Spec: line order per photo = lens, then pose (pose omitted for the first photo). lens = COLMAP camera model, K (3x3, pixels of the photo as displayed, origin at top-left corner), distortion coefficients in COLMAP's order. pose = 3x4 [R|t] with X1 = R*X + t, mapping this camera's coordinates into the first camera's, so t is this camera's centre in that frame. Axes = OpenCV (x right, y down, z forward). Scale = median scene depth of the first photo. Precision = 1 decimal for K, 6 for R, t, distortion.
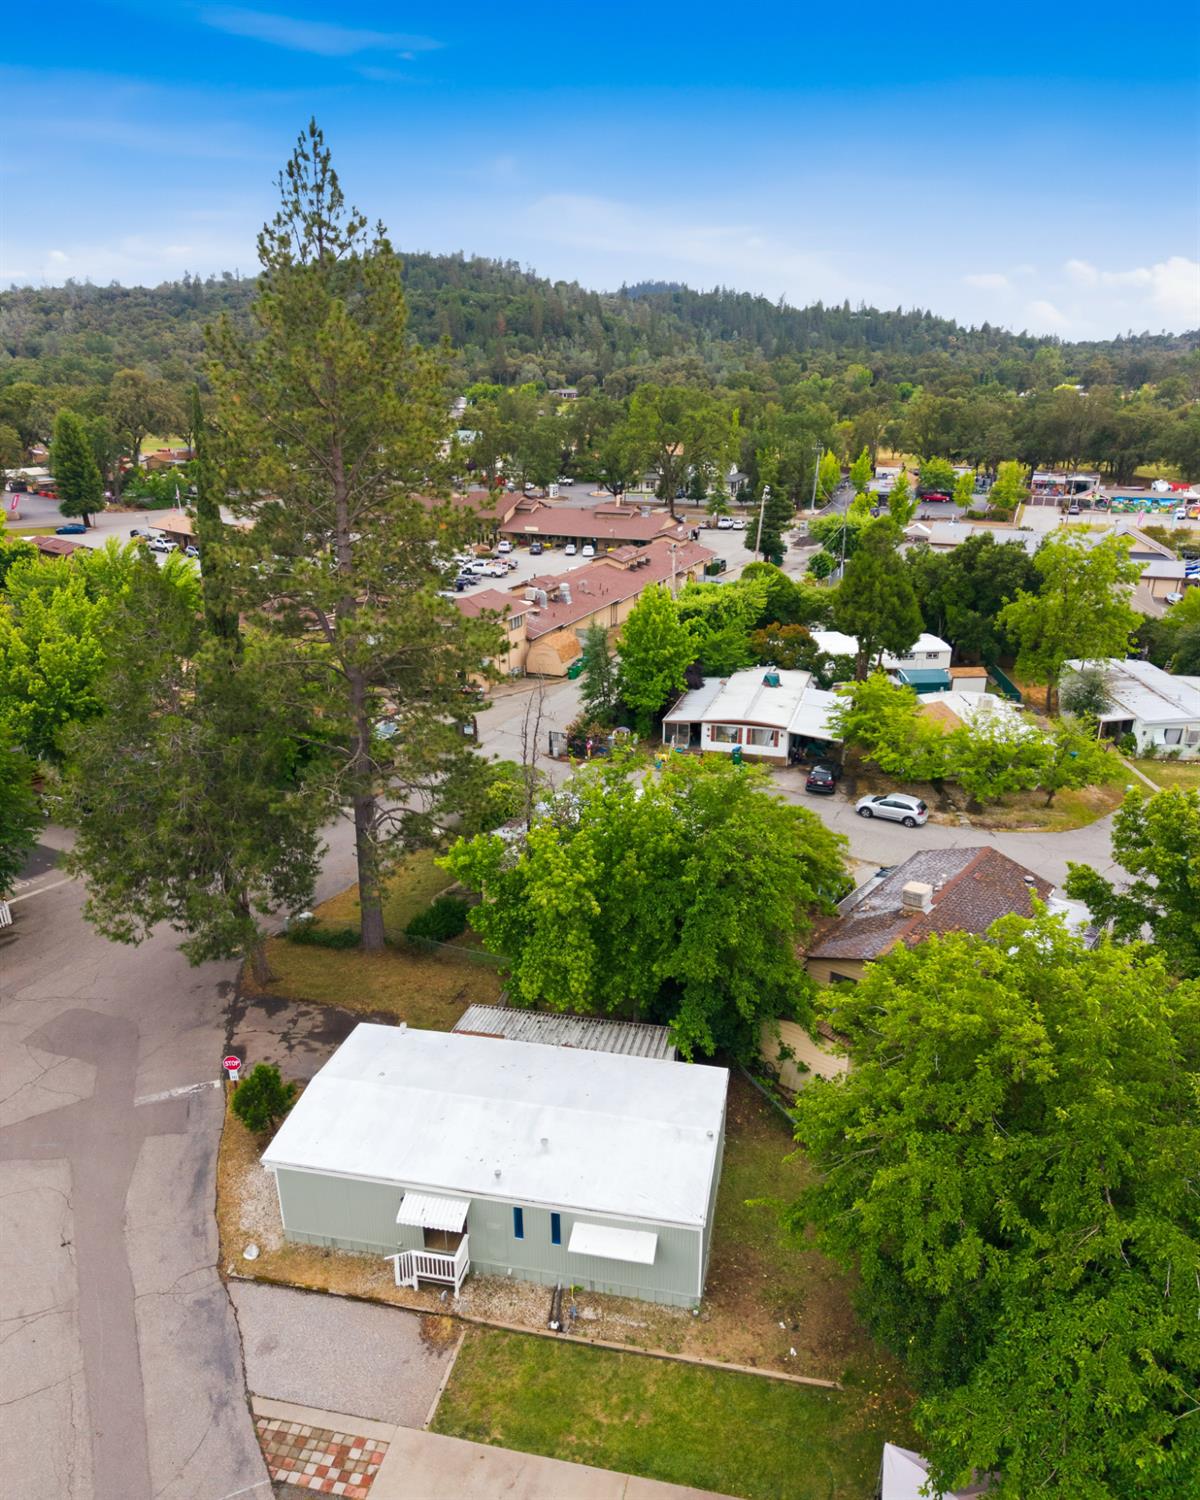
lens RADIAL K [[1079.1, 0, 600.7], [0, 1079.1, 786.8], [0, 0, 1]] dist [0.026920, -0.017649]
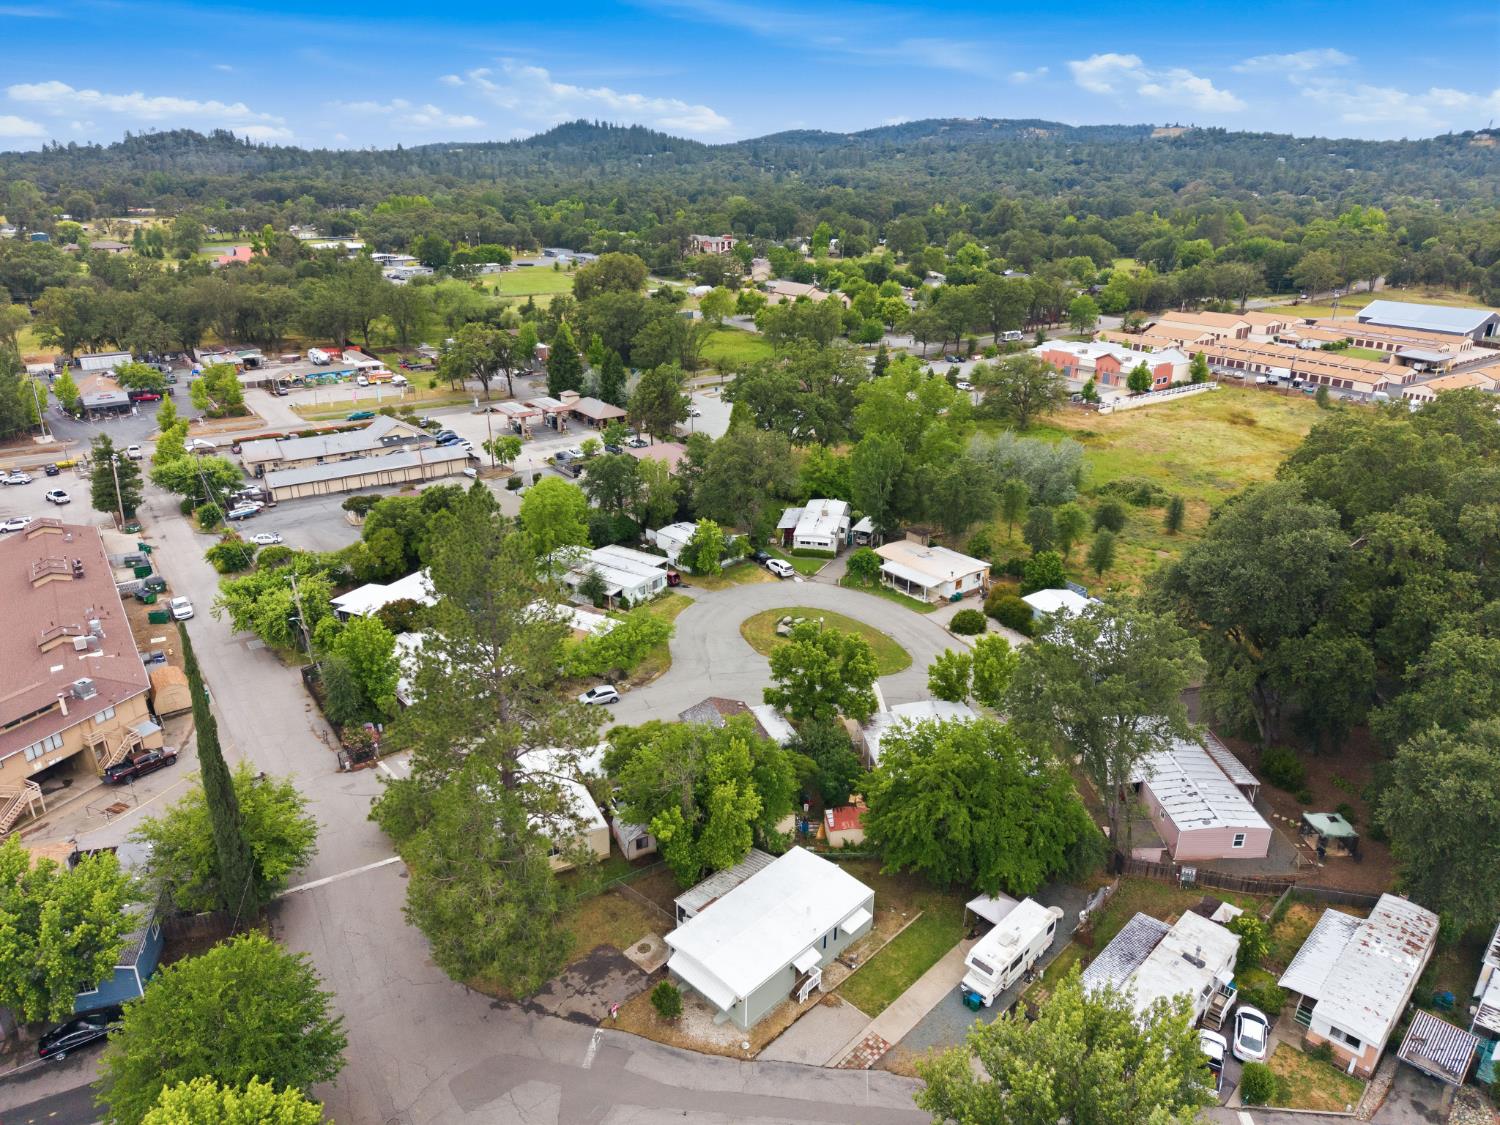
lens RADIAL K [[1005.5, 0, 752.9], [0, 1005.5, 550.8], [0, 0, 1]] dist [0.039958, -0.040691]
pose [[0.527484, -0.302936, 0.793719, -1.560073], [0.302468, 0.940013, 0.157760, -0.742058], [-0.793898, 0.156858, 0.587471, -0.265446]]
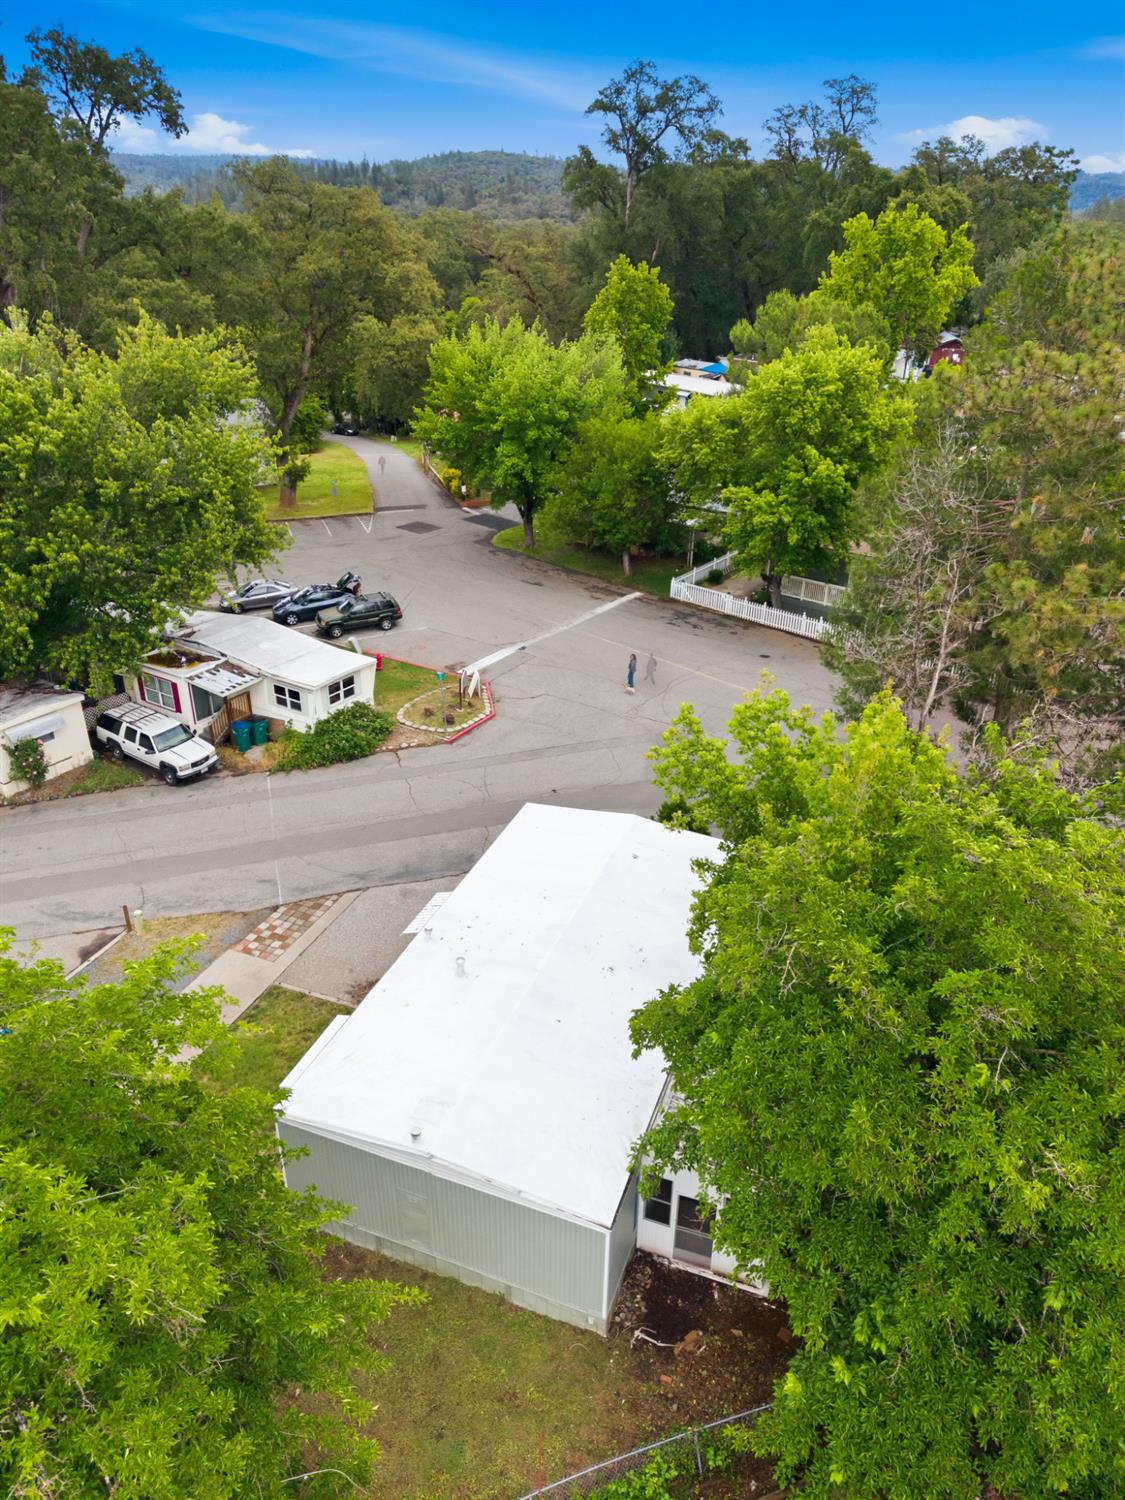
lens RADIAL K [[1005.5, 0, 562.9], [0, 1005.5, 749.1], [0, 0, 1]] dist [0.039958, -0.040691]
pose [[-0.159436, 0.448758, -0.879316, 0.509958], [-0.367781, 0.799590, 0.474755, -0.171709], [0.916143, 0.399089, 0.037562, 0.976333]]
